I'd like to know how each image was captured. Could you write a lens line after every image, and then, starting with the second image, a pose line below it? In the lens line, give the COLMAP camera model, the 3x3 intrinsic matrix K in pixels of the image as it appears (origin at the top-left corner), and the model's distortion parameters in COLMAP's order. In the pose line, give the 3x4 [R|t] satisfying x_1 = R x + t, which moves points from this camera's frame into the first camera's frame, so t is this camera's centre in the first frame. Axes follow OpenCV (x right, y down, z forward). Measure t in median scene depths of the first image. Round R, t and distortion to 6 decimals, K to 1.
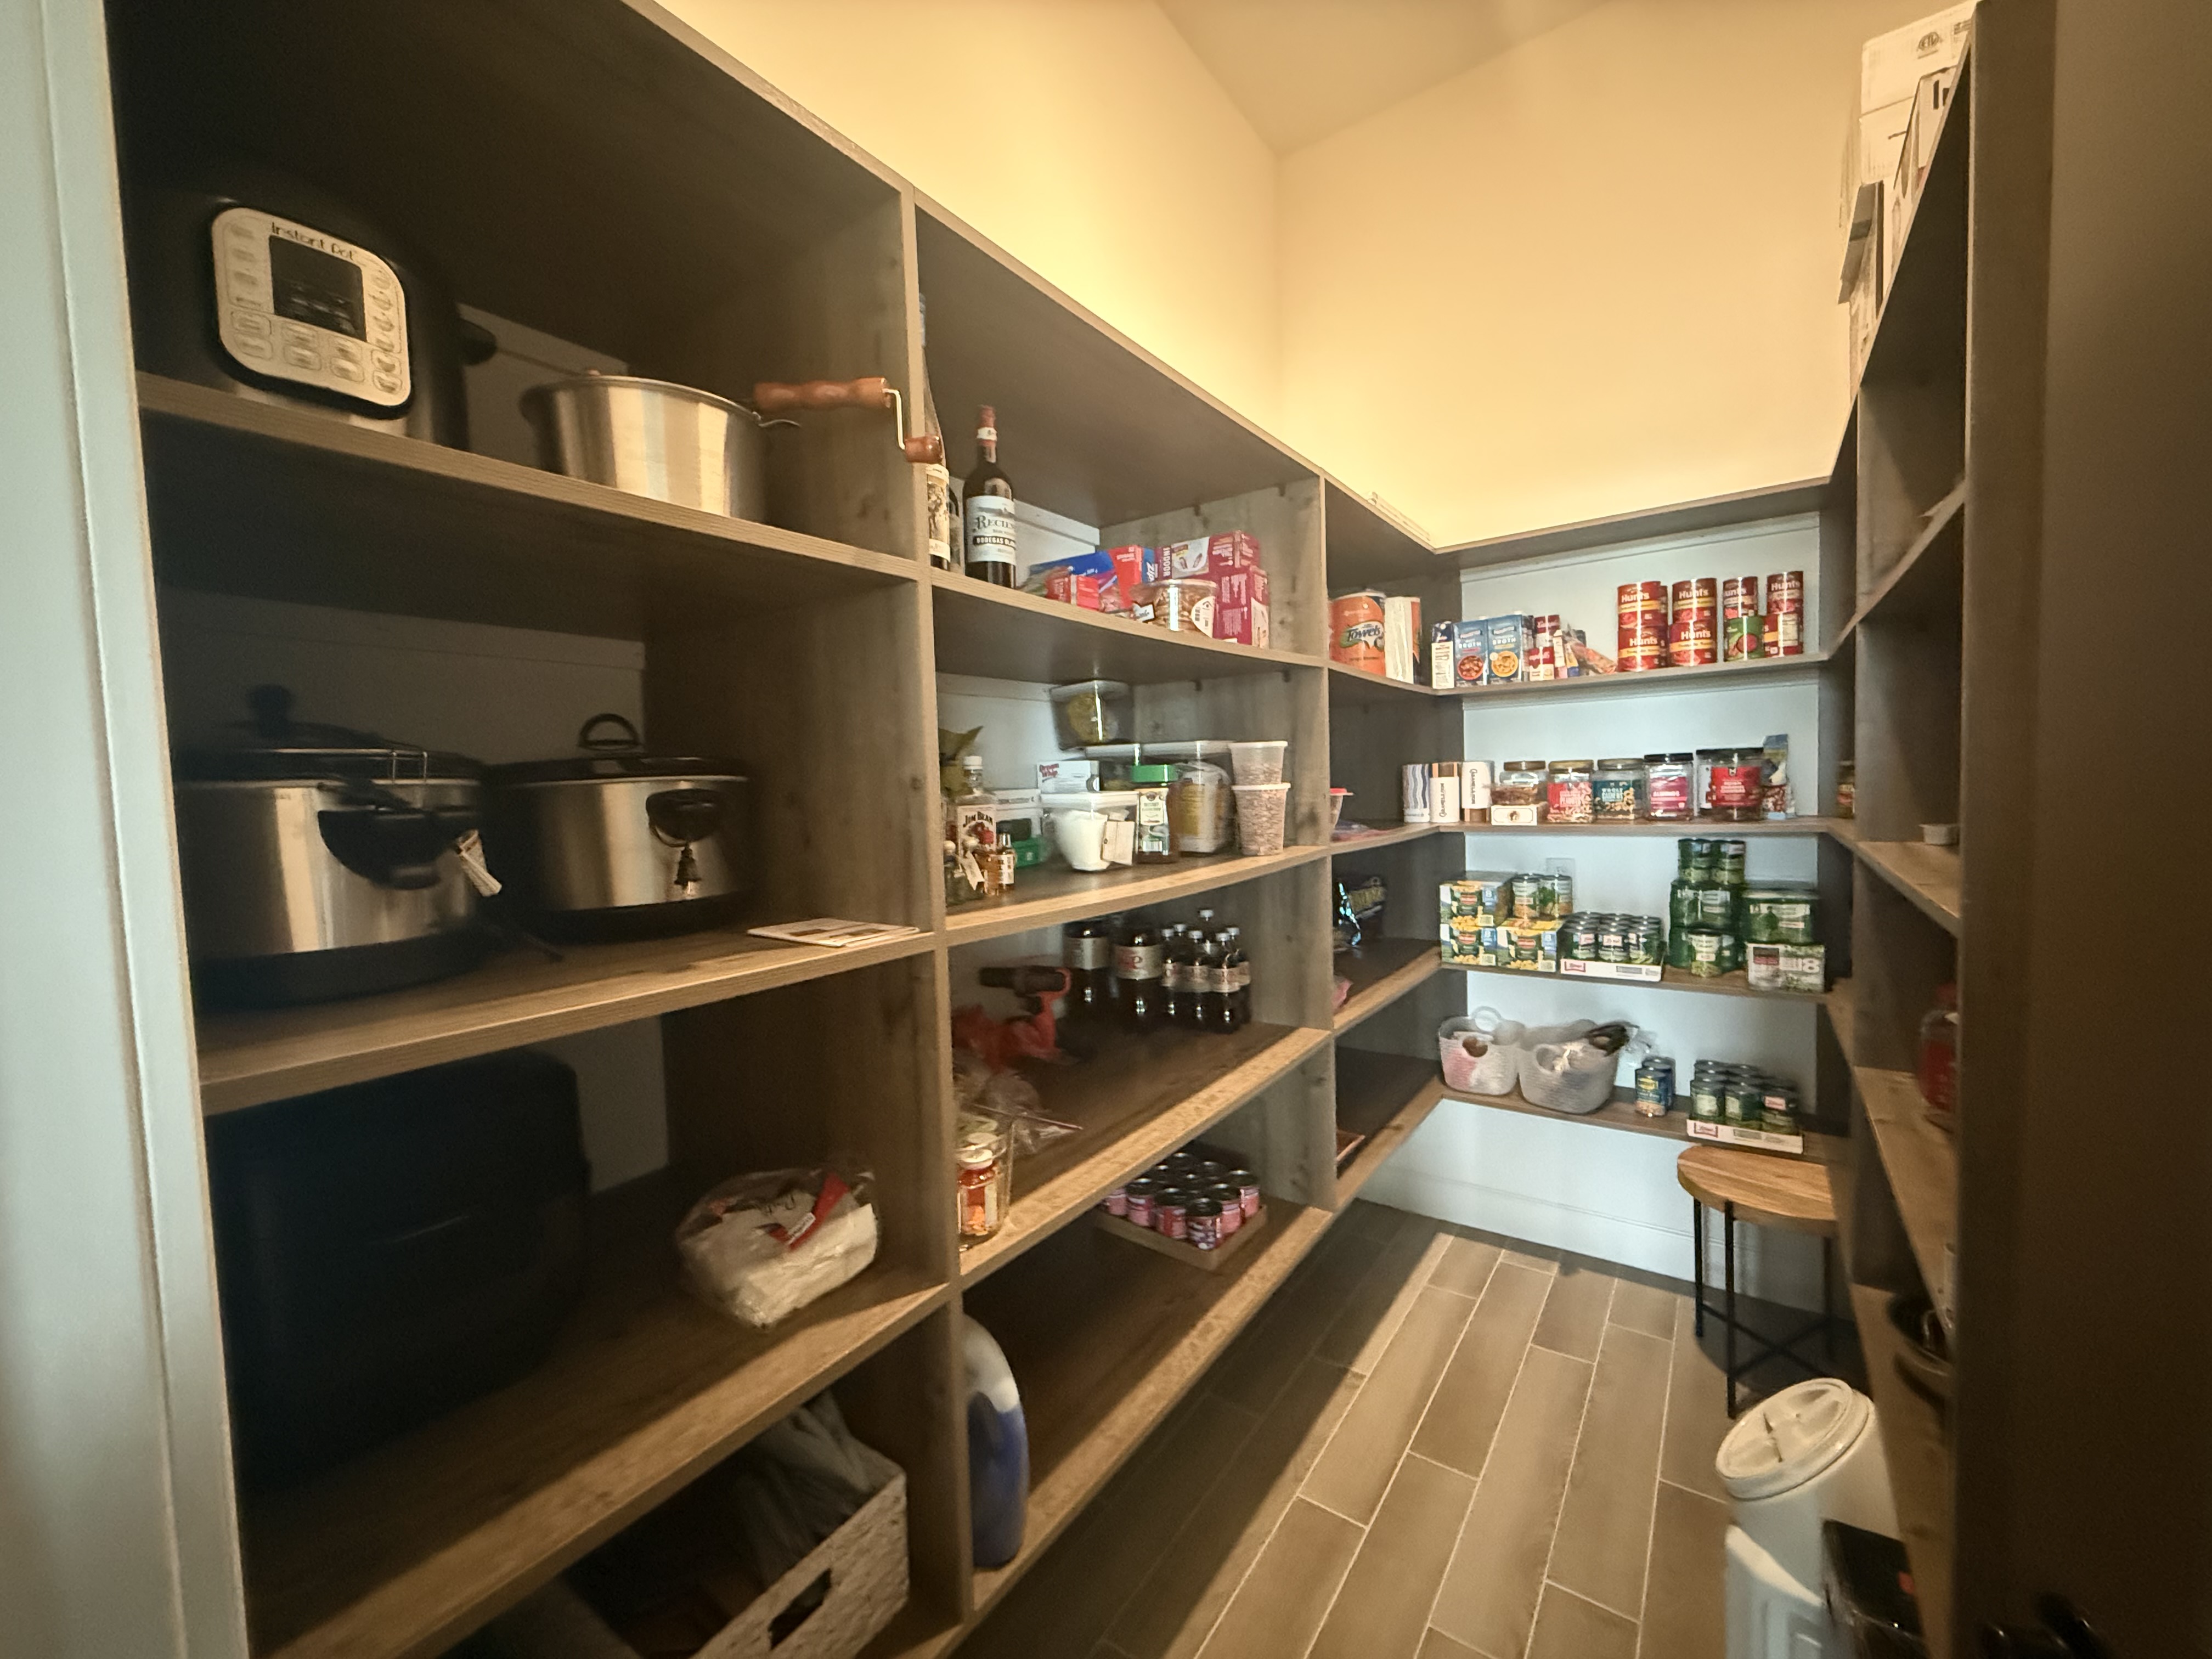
lens RADIAL K [[882.1, 0, 1104.6], [0, 882.1, 829.7], [0, 0, 1]] dist [-0.002859, -0.000057]
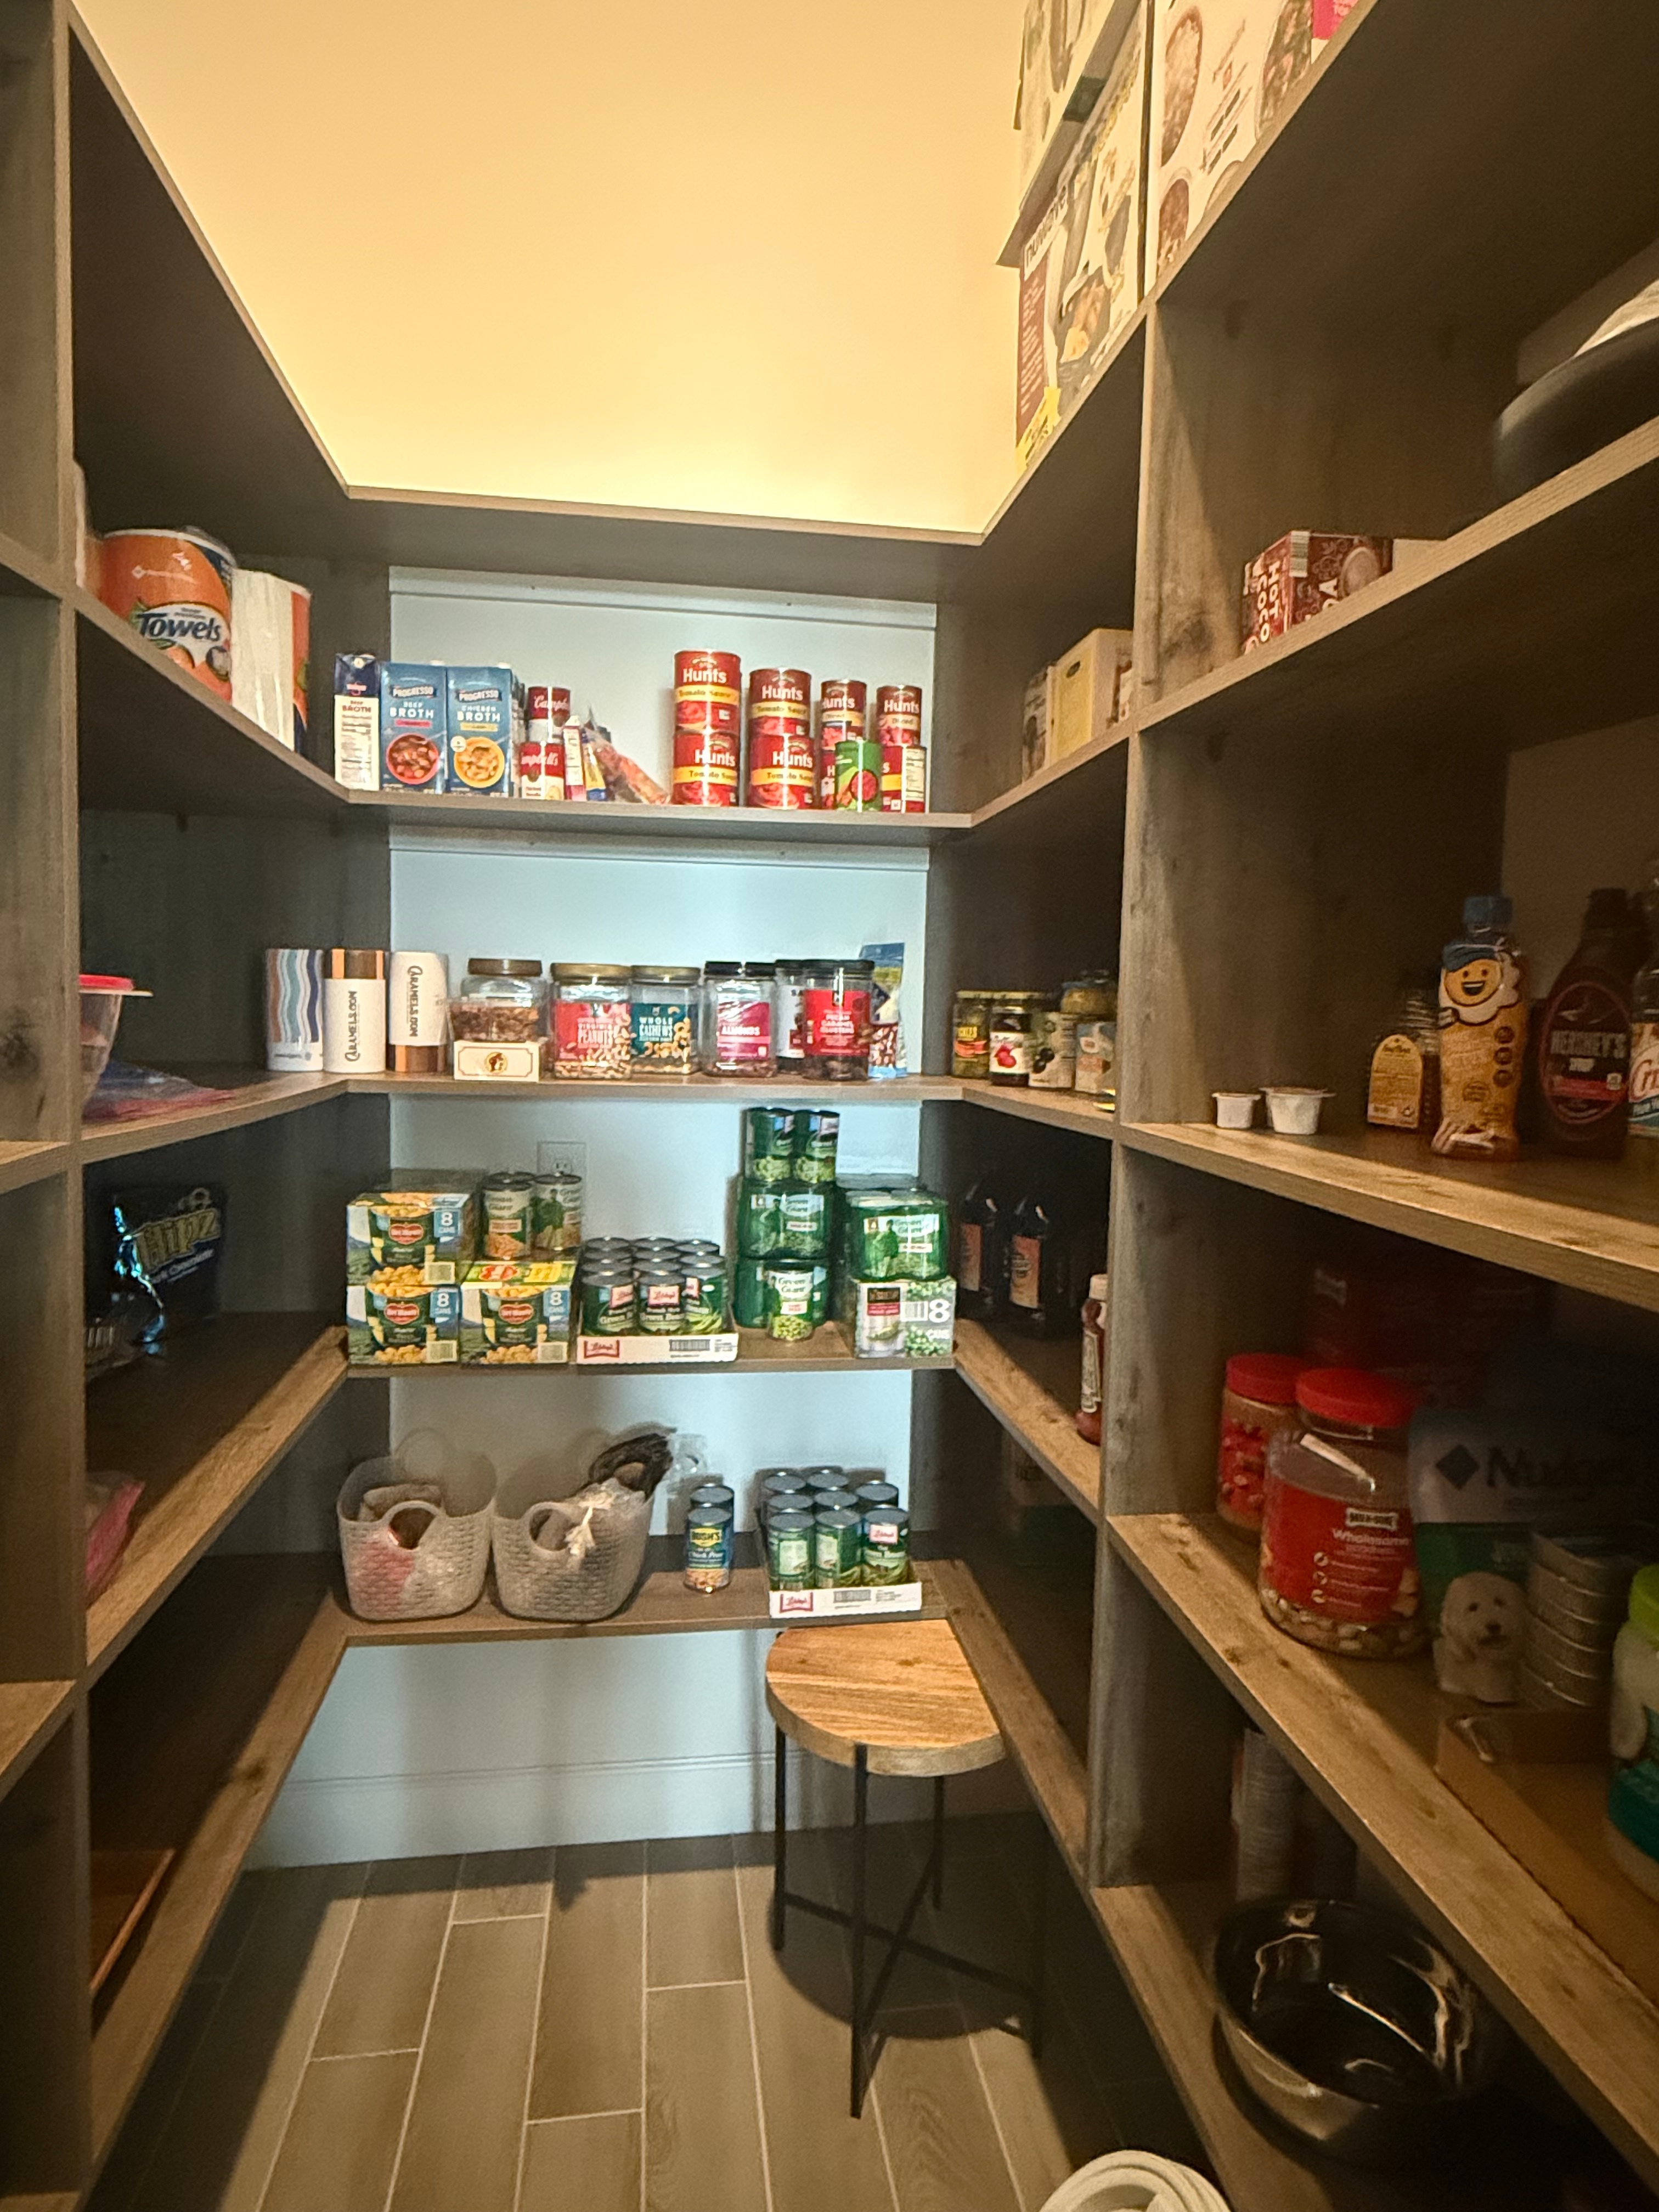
lens RADIAL K [[1293.7, 0, 832.2], [0, 1293.7, 1100.9], [0, 0, 1]] dist [-0.001028, -0.000051]
pose [[0.723827, 0.003658, 0.689971, 0.094420], [-0.013632, 0.999867, 0.008999, -0.003024], [-0.689846, -0.015919, 0.723781, 0.337686]]
